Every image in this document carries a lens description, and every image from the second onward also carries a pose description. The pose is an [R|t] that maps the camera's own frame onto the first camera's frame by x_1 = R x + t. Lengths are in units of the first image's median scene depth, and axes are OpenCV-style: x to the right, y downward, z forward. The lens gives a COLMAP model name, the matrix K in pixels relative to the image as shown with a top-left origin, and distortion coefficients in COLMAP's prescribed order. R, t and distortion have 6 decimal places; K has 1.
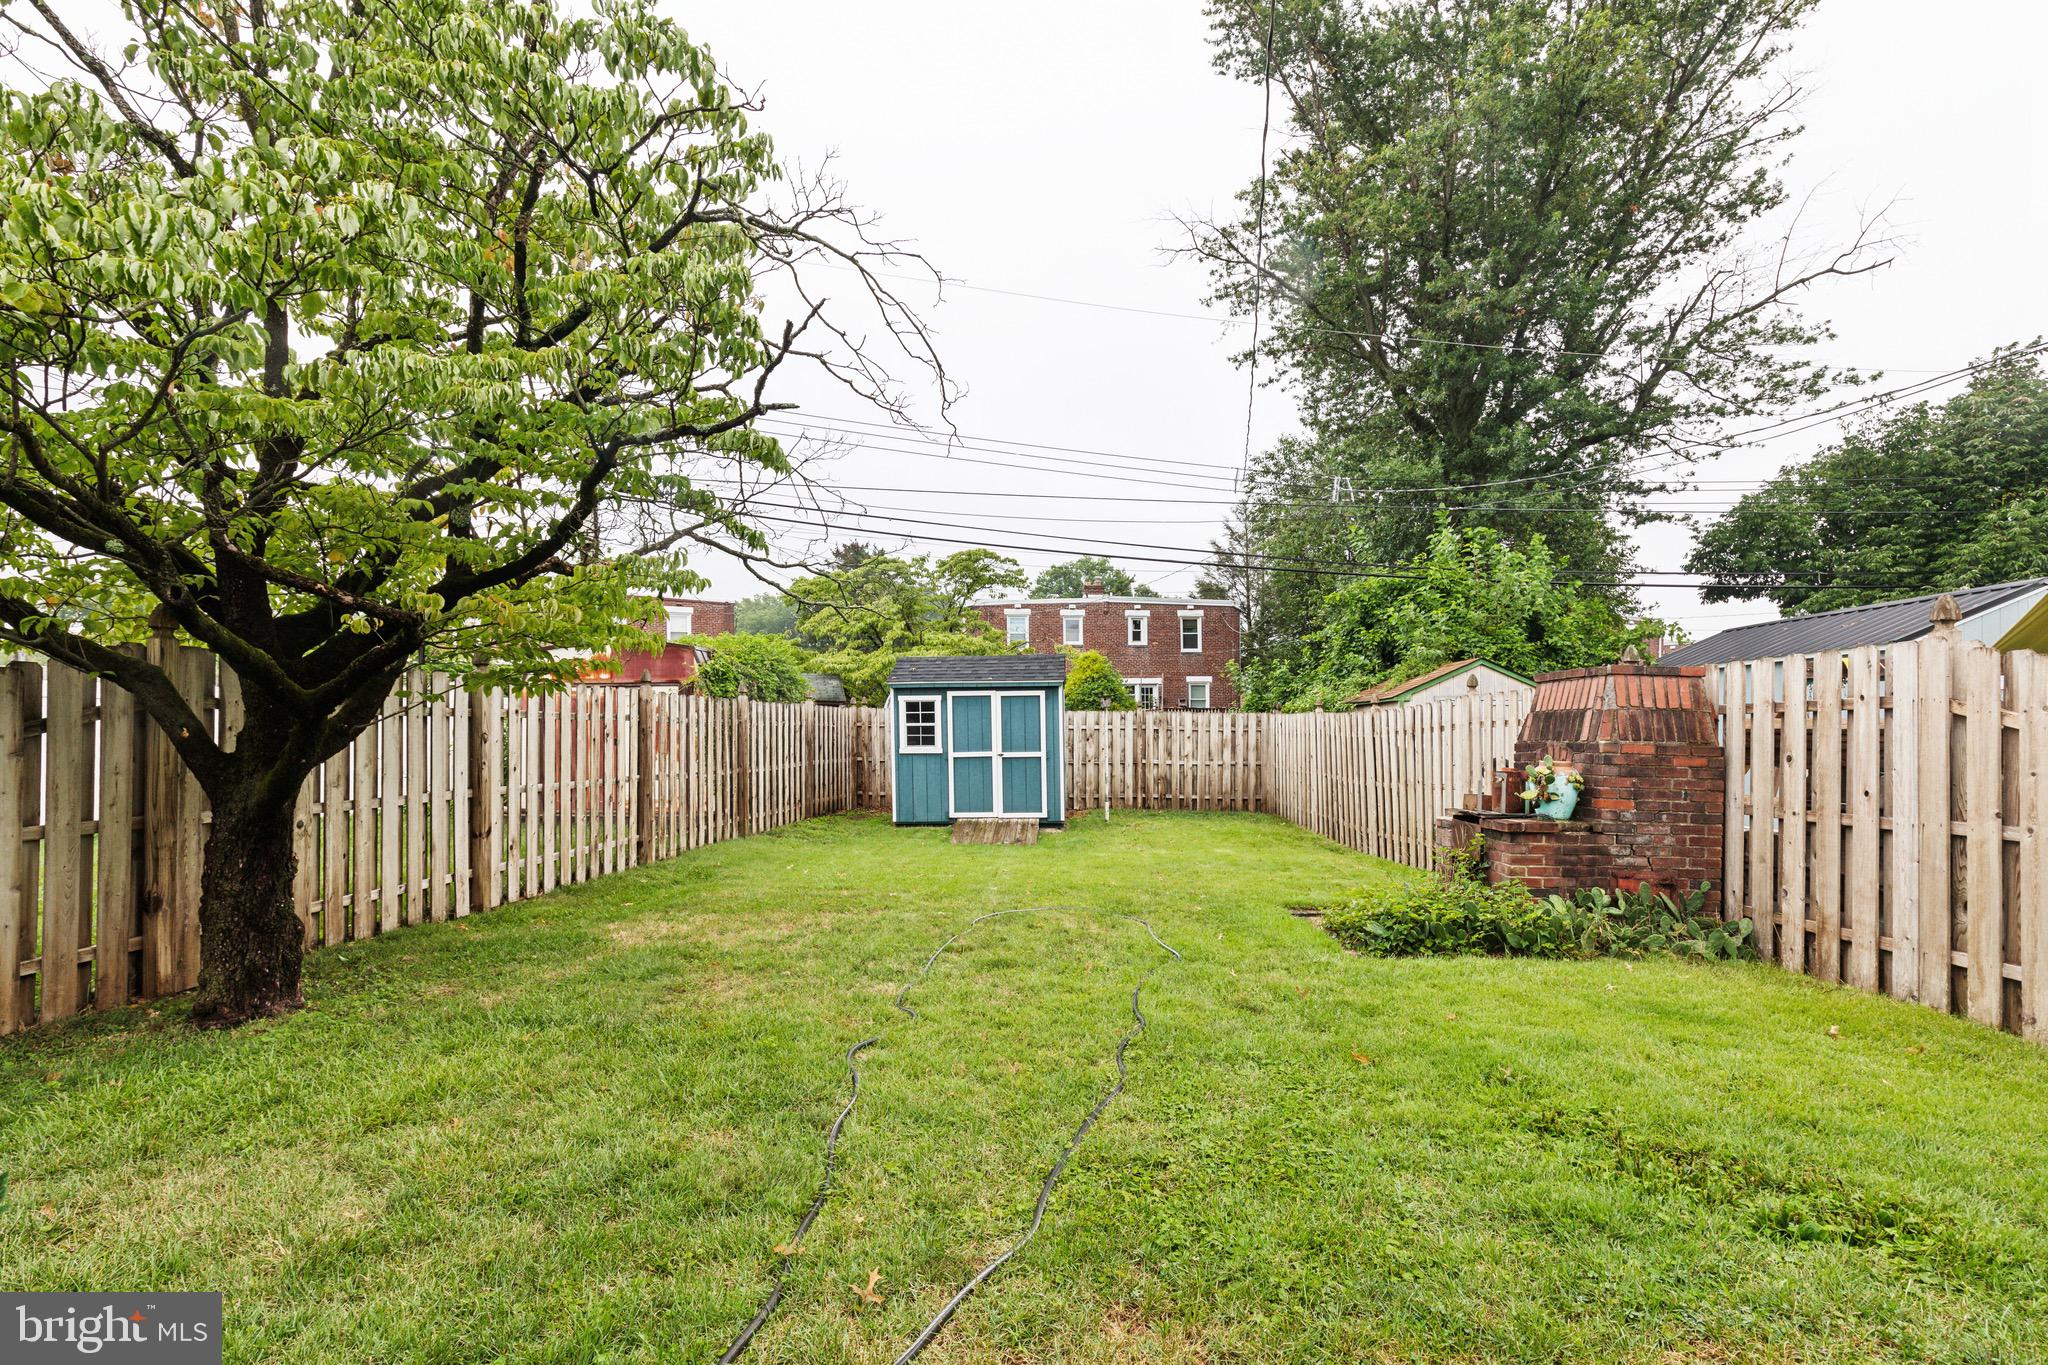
lens RADIAL K [[955.9, 0, 1018.0], [0, 955.9, 731.1], [0, 0, 1]] dist [0.012313, -0.003623]
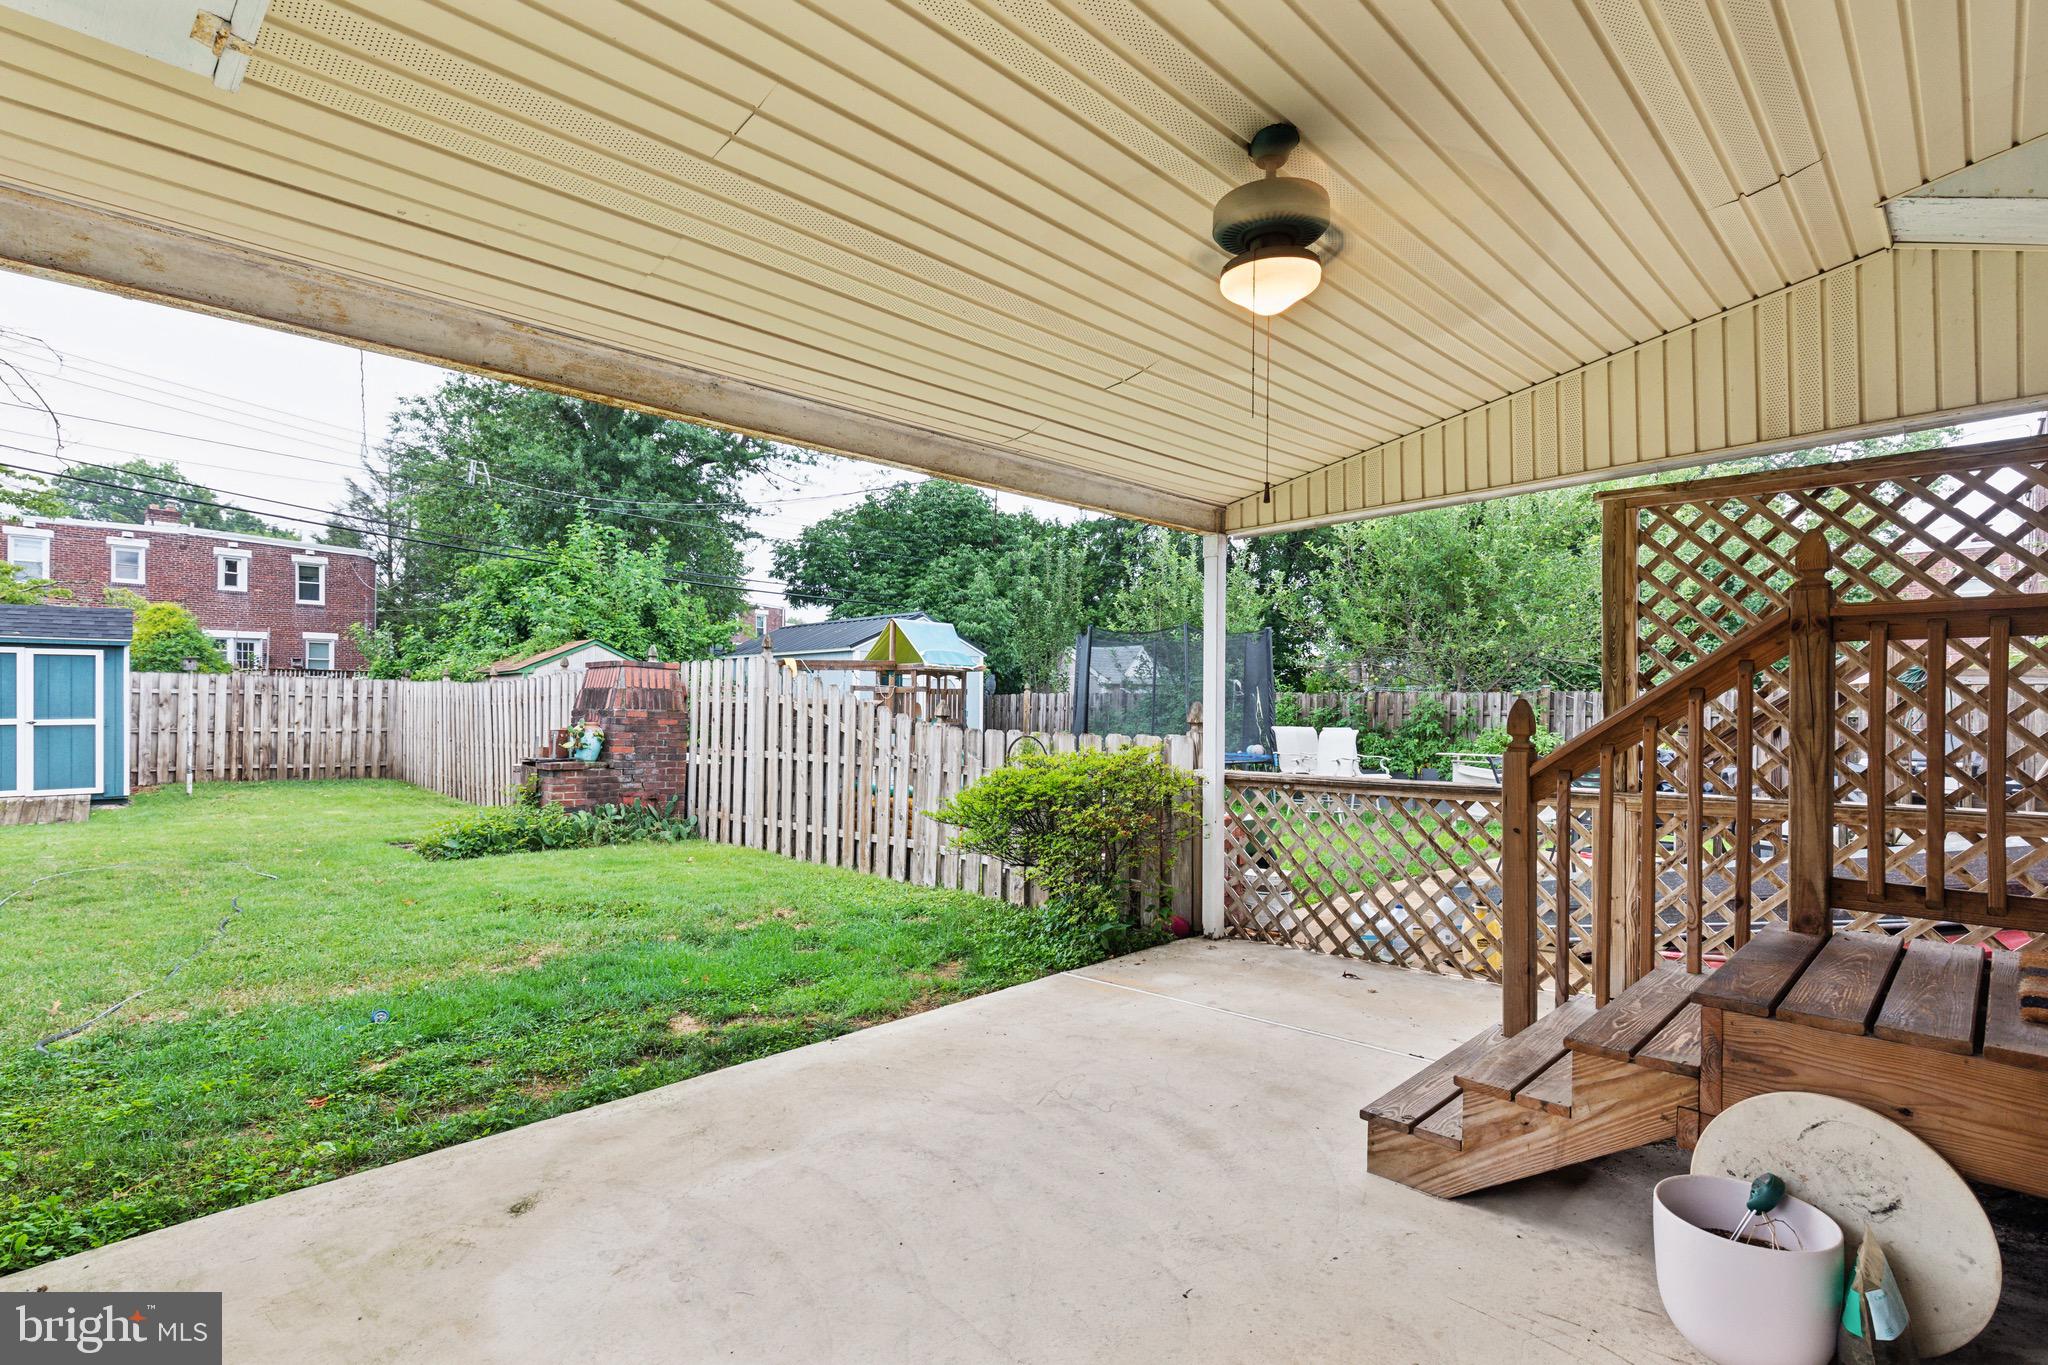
lens RADIAL K [[1006.7, 0, 1013.2], [0, 1006.7, 688.2], [0, 0, 1]] dist [0.005022, 0.000518]
pose [[0.706807, 0.018836, 0.707156, -0.037629], [-0.011914, 0.999821, -0.014723, -0.002927], [-0.707306, 0.001981, 0.706905, -0.258294]]
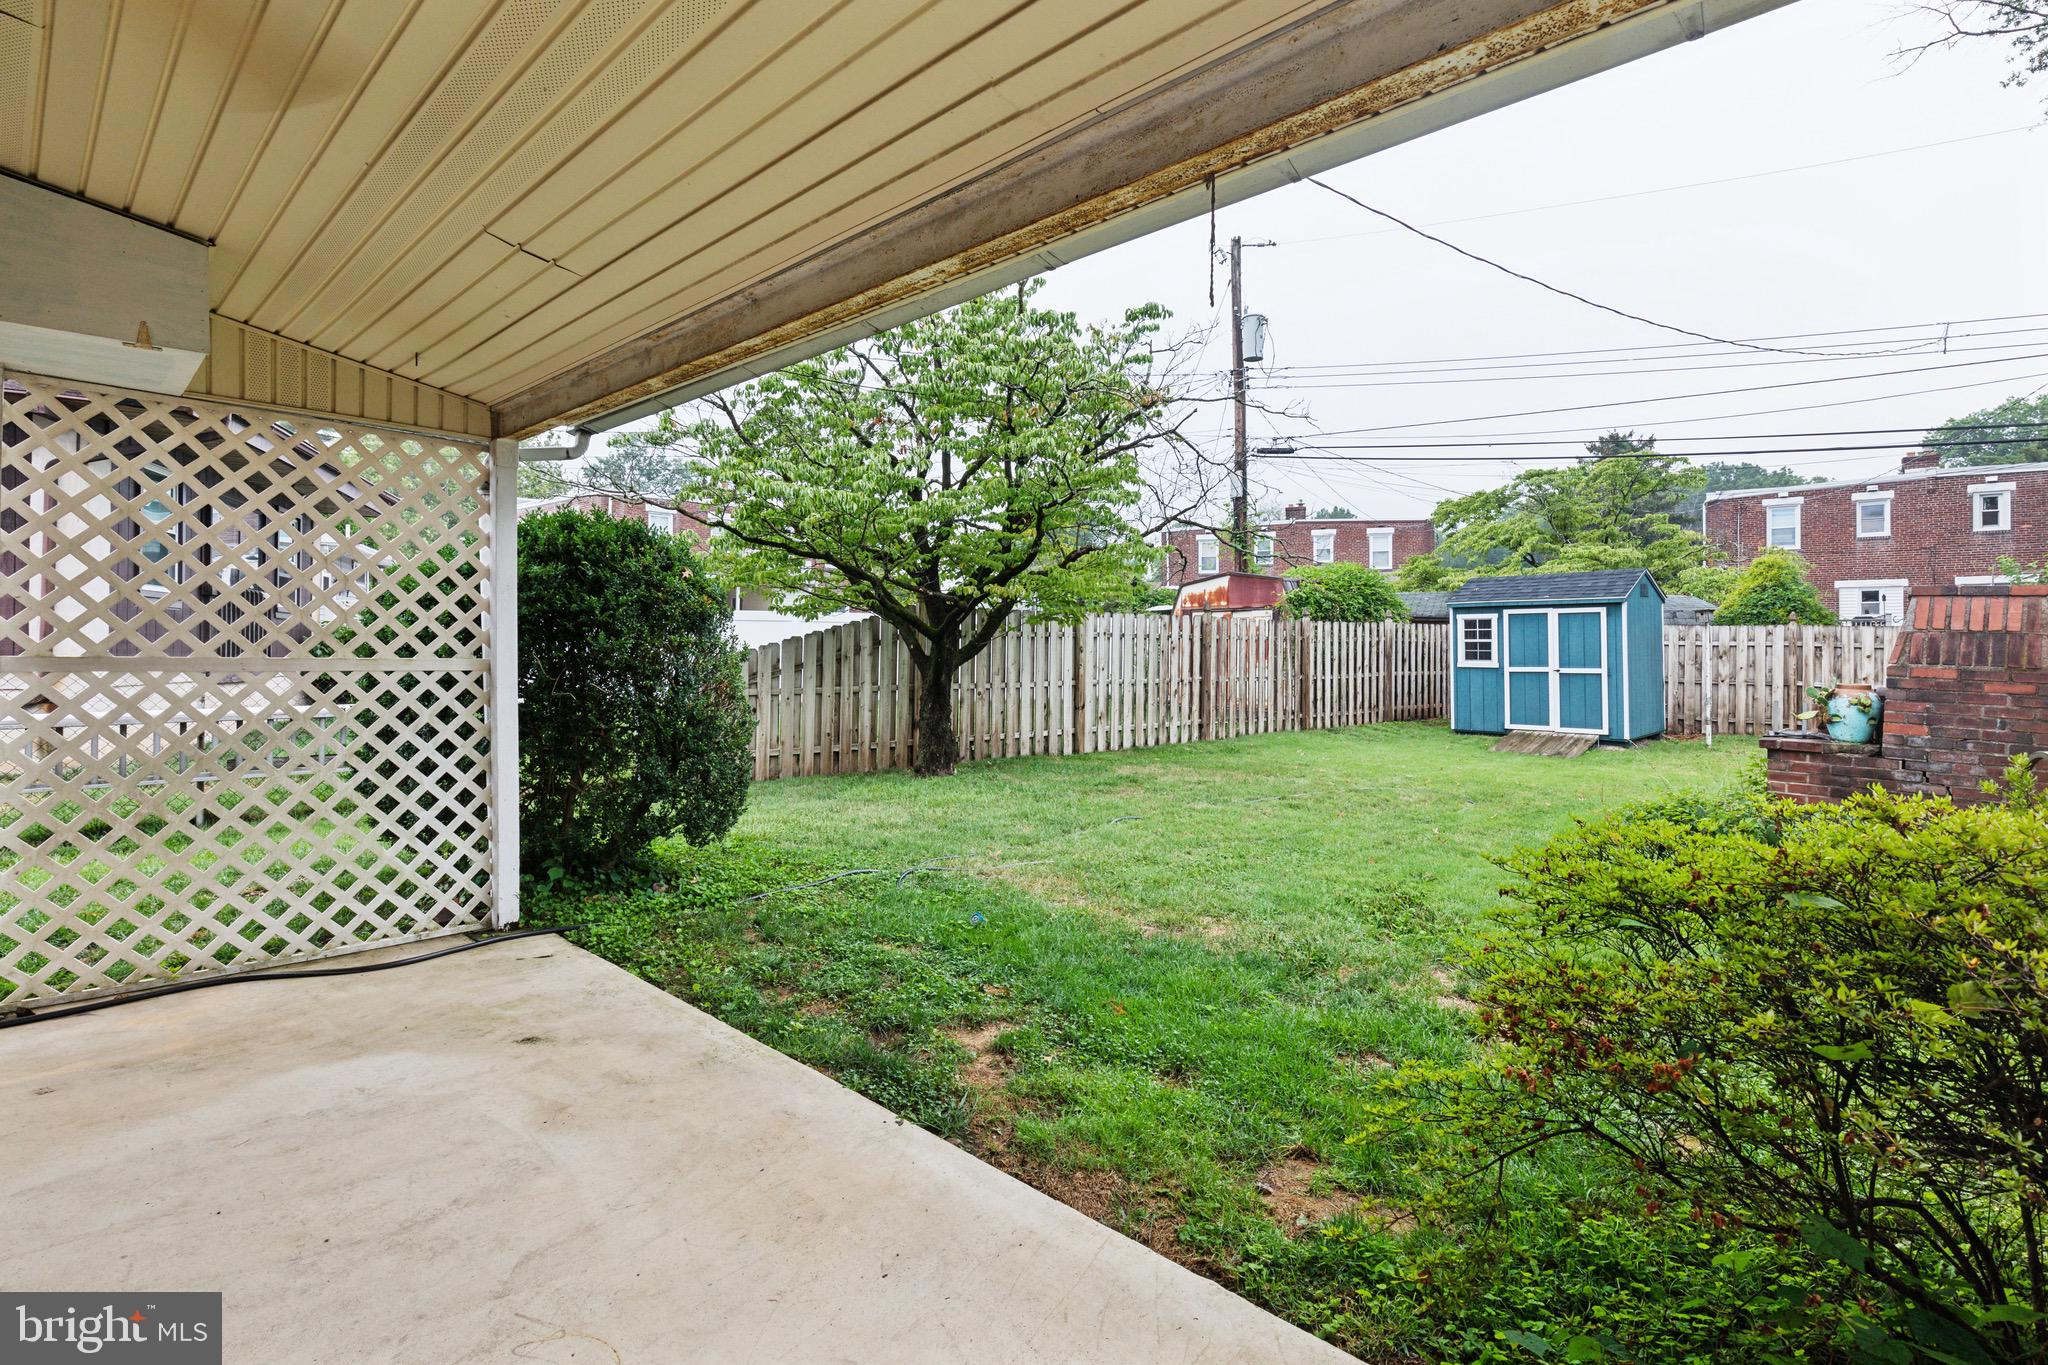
lens RADIAL K [[955.9, 0, 1020.2], [0, 955.9, 638.4], [0, 0, 1]] dist [0.012313, -0.003623]
pose [[0.719157, 0.001081, -0.694847, 0.280785], [-0.004421, 0.999986, -0.003021, -0.003960], [0.694834, 0.005245, 0.719151, -0.143311]]
